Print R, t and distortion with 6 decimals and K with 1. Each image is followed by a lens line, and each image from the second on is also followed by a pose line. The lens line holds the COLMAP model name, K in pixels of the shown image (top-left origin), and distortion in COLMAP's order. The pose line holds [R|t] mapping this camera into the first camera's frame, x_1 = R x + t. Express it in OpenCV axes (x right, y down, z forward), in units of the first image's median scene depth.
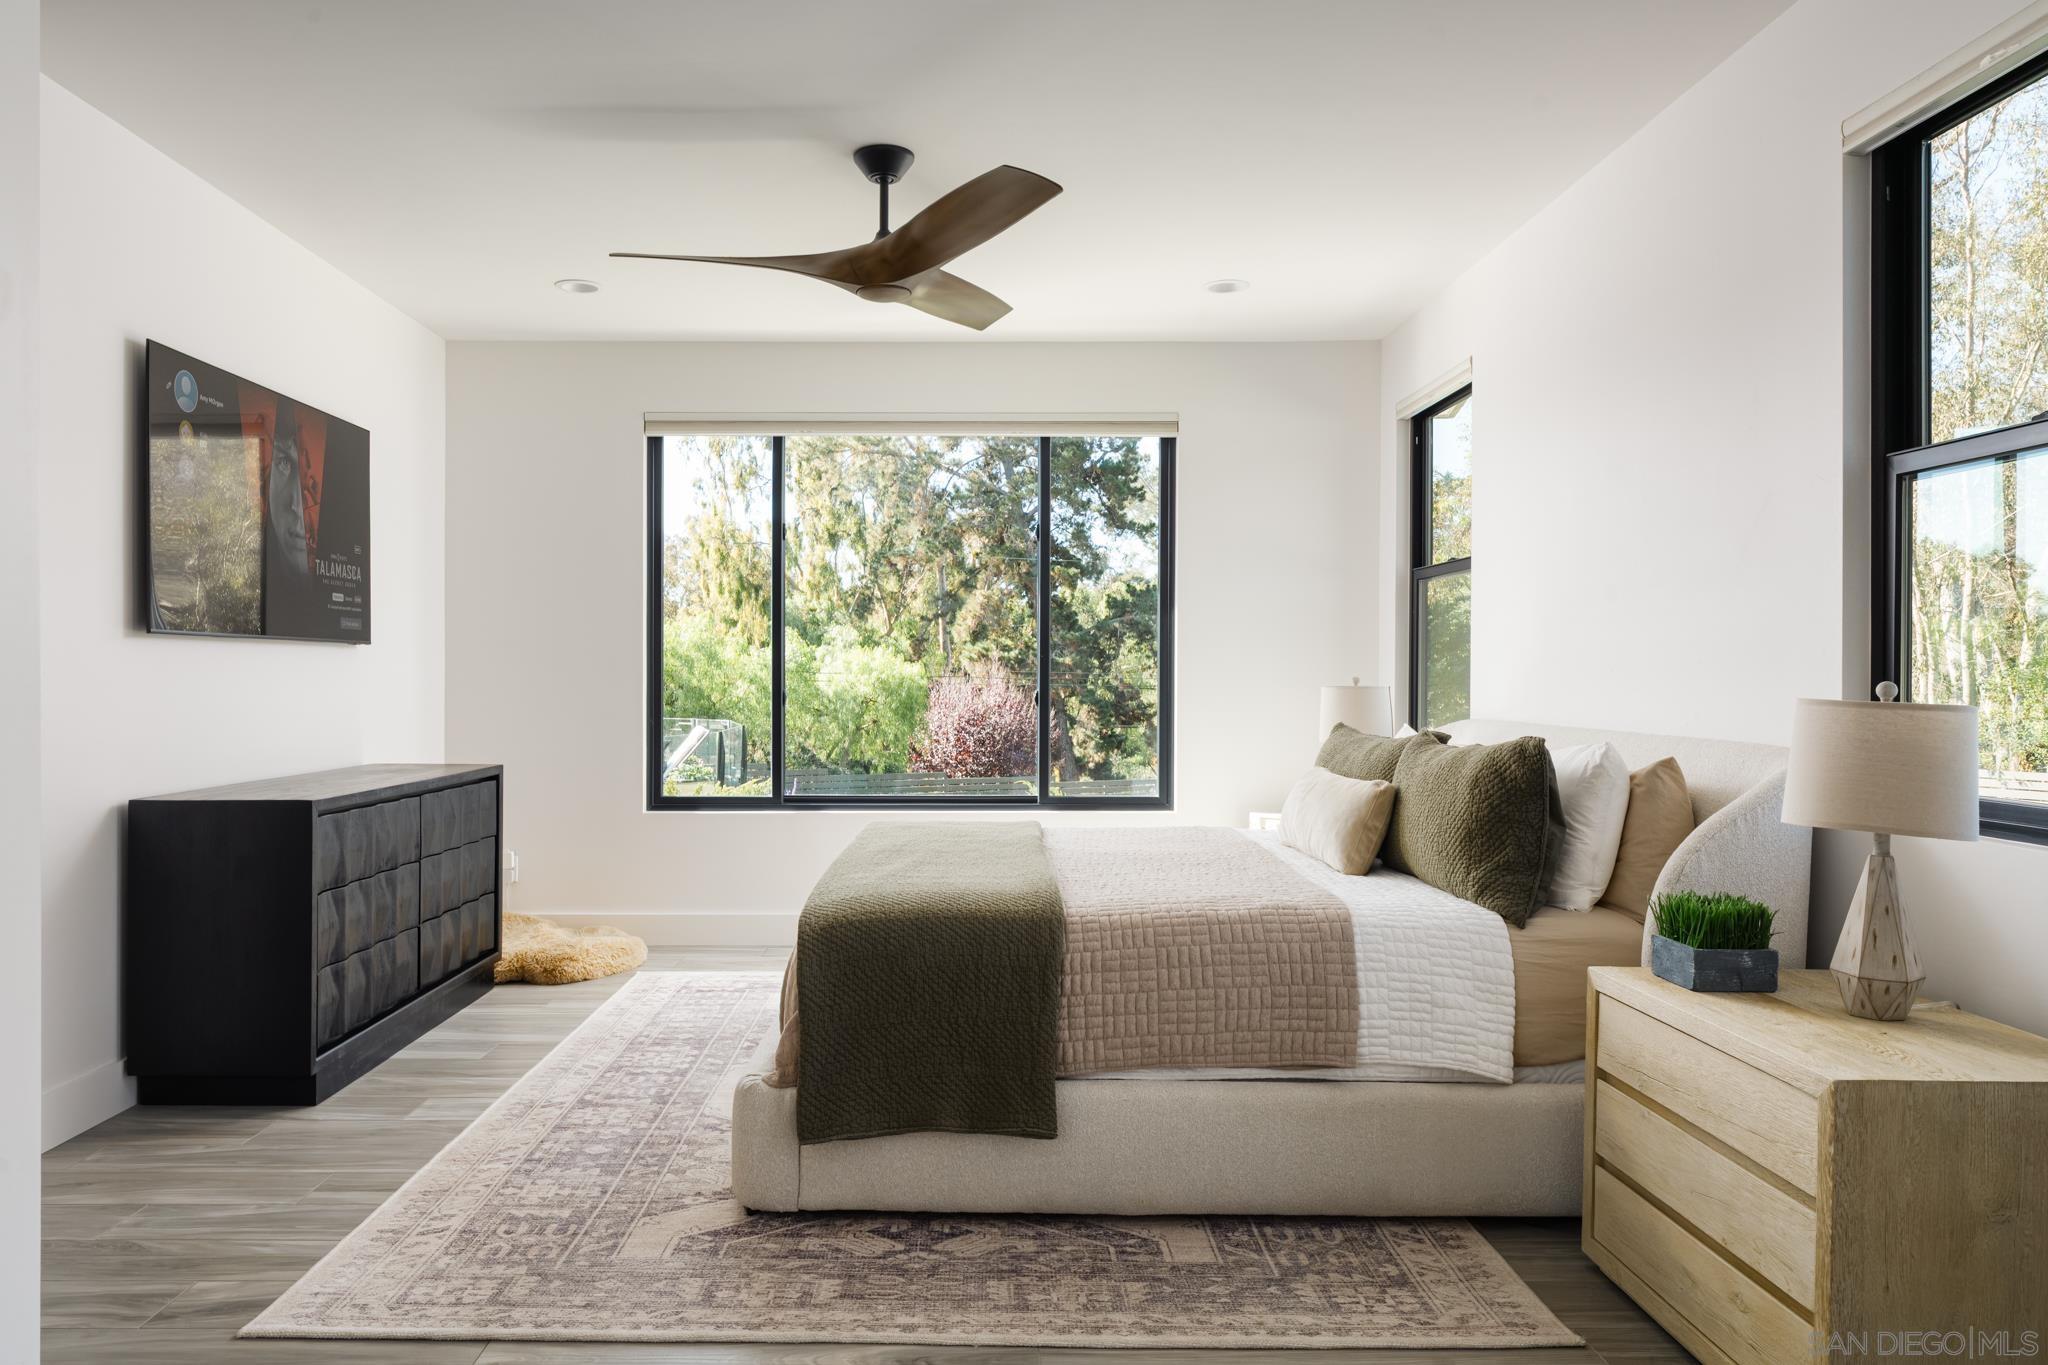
lens RADIAL K [[1427.9, 0, 1020.7], [0, 1427.9, 681.5], [0, 0, 1]] dist [0.000177, -0.000303]
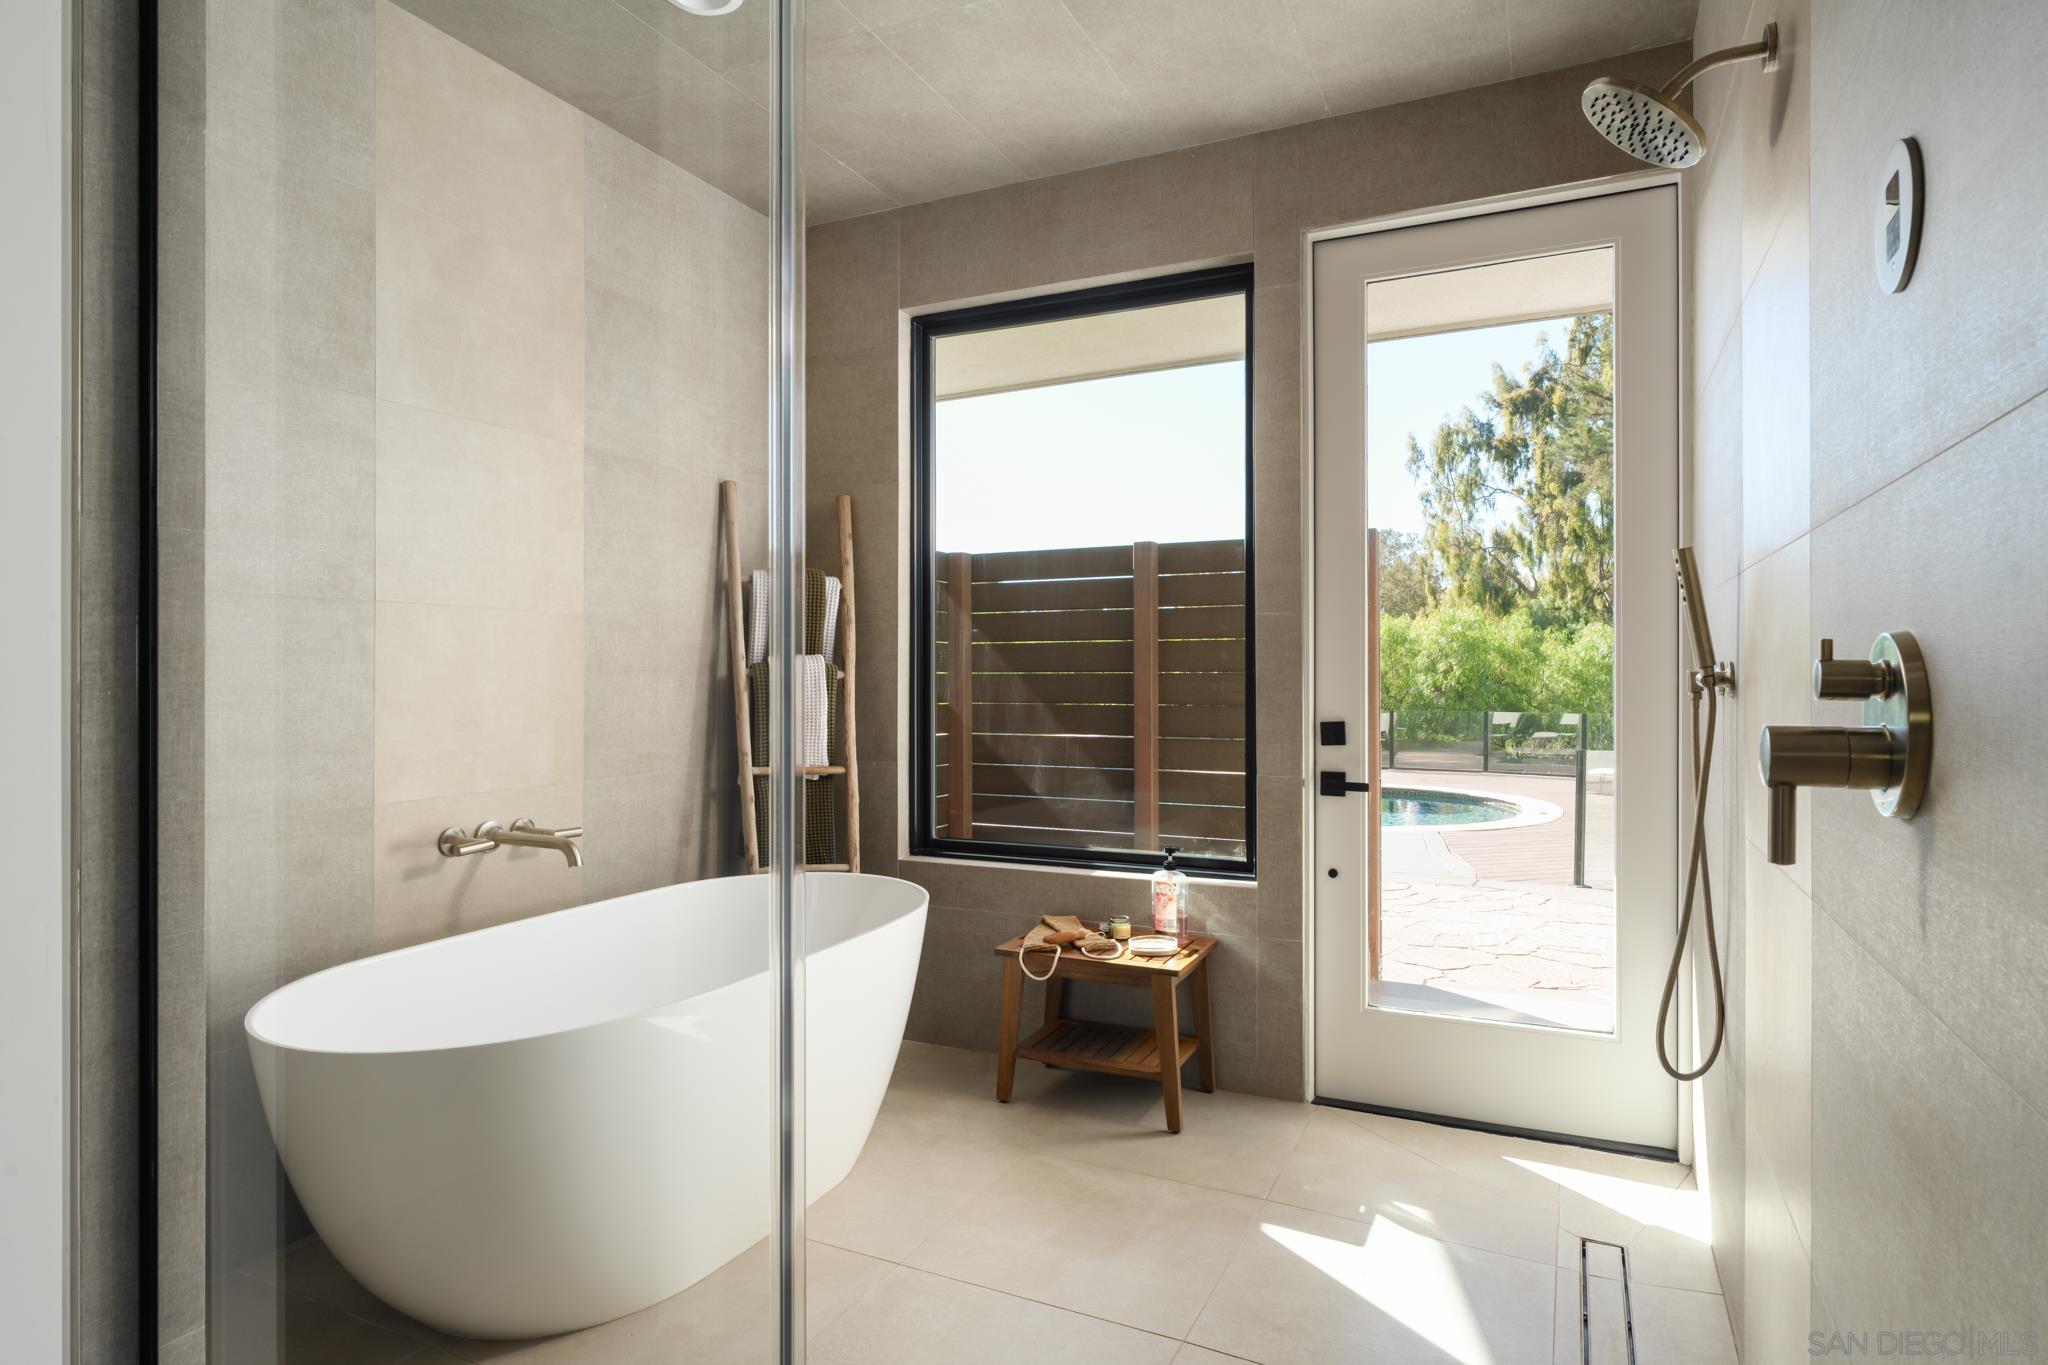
lens RADIAL K [[1148.5, 0, 1022.4], [0, 1148.5, 677.3], [0, 0, 1]] dist [-0.000047, -0.000003]
pose [[0.883416, -0.001464, -0.468588, -0.672540], [0.000801, 0.999998, -0.001614, 0.001133], [0.468589, 0.001051, 0.883416, 0.618878]]
